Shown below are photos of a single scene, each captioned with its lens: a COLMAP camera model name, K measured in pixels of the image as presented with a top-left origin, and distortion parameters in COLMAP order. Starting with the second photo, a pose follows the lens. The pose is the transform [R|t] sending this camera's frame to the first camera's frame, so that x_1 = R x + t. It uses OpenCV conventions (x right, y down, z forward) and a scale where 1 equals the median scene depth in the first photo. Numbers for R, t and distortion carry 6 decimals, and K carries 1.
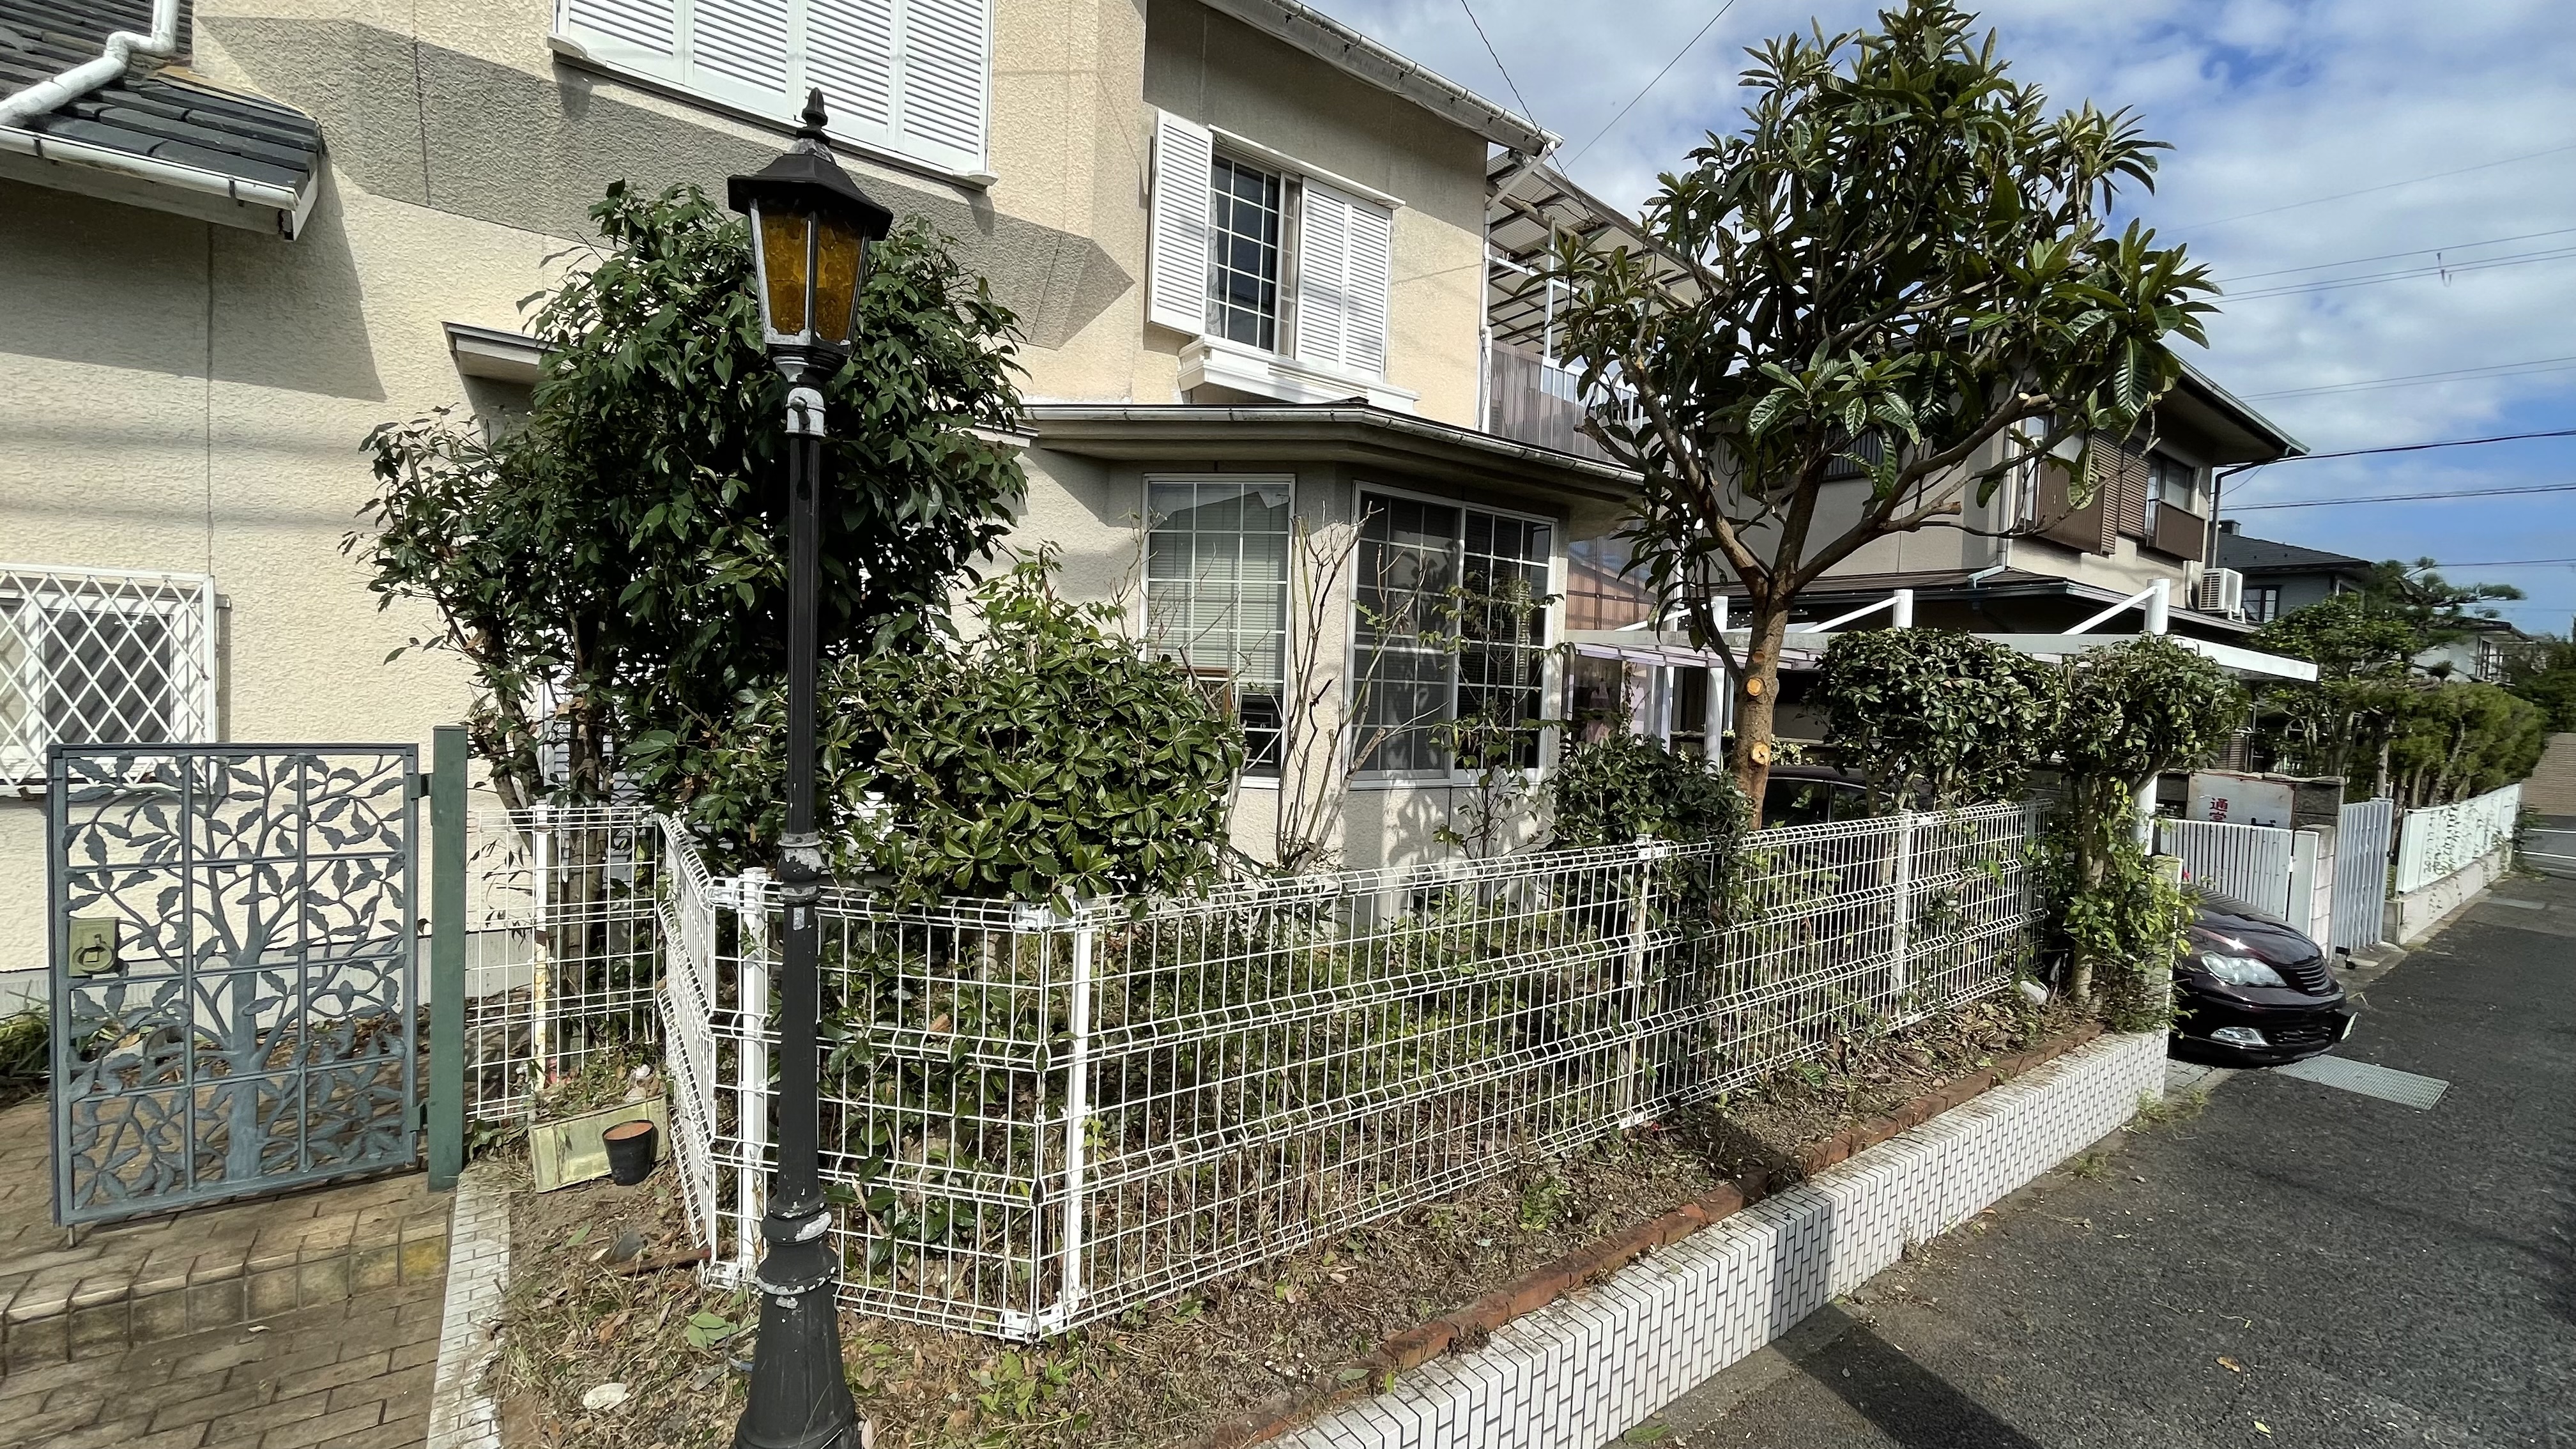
lens RADIAL K [[1058.6, 0, 1291.3], [0, 1058.6, 723.1], [0, 0, 1]] dist [-0.004456, -0.001250]
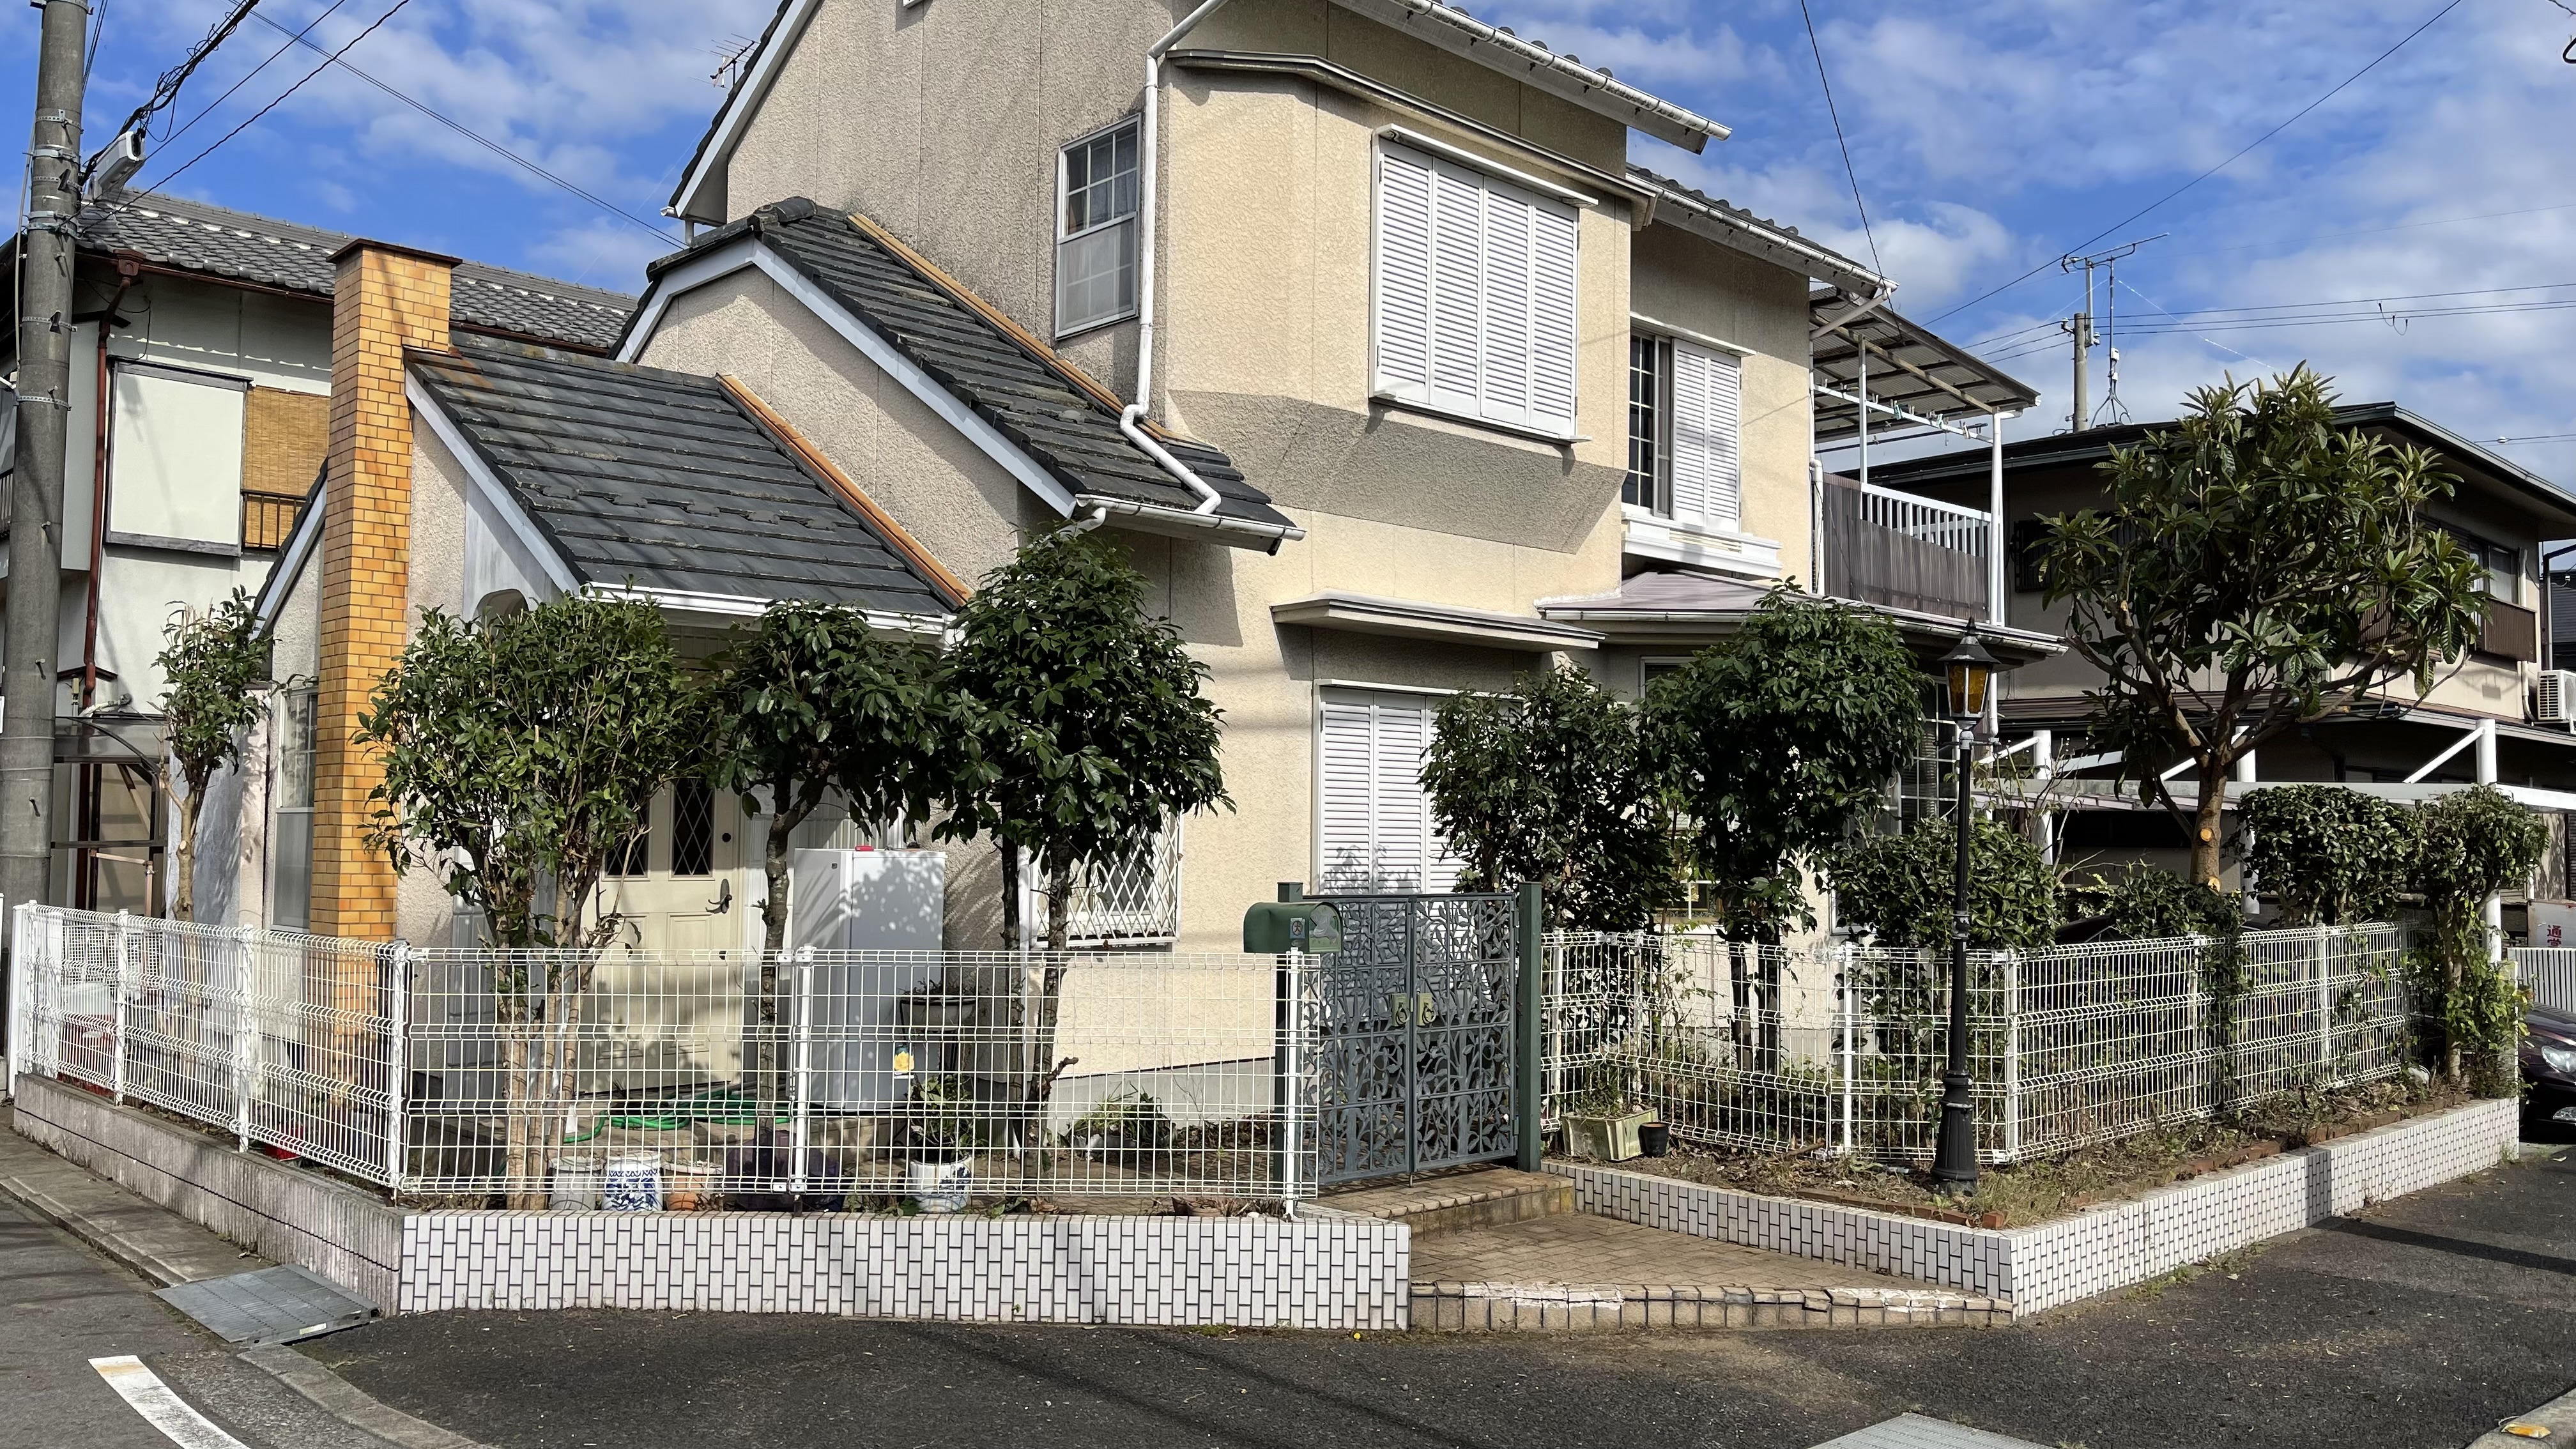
lens RADIAL K [[1972.7, 0, 1290.1], [0, 1972.7, 724.1], [0, 0, 1]] dist [0.046911, -0.051636]
pose [[0.990384, -0.020443, 0.136826, -0.980109], [0.032926, 0.995433, -0.089601, 0.012585], [-0.134370, 0.093244, 0.986534, -1.244204]]
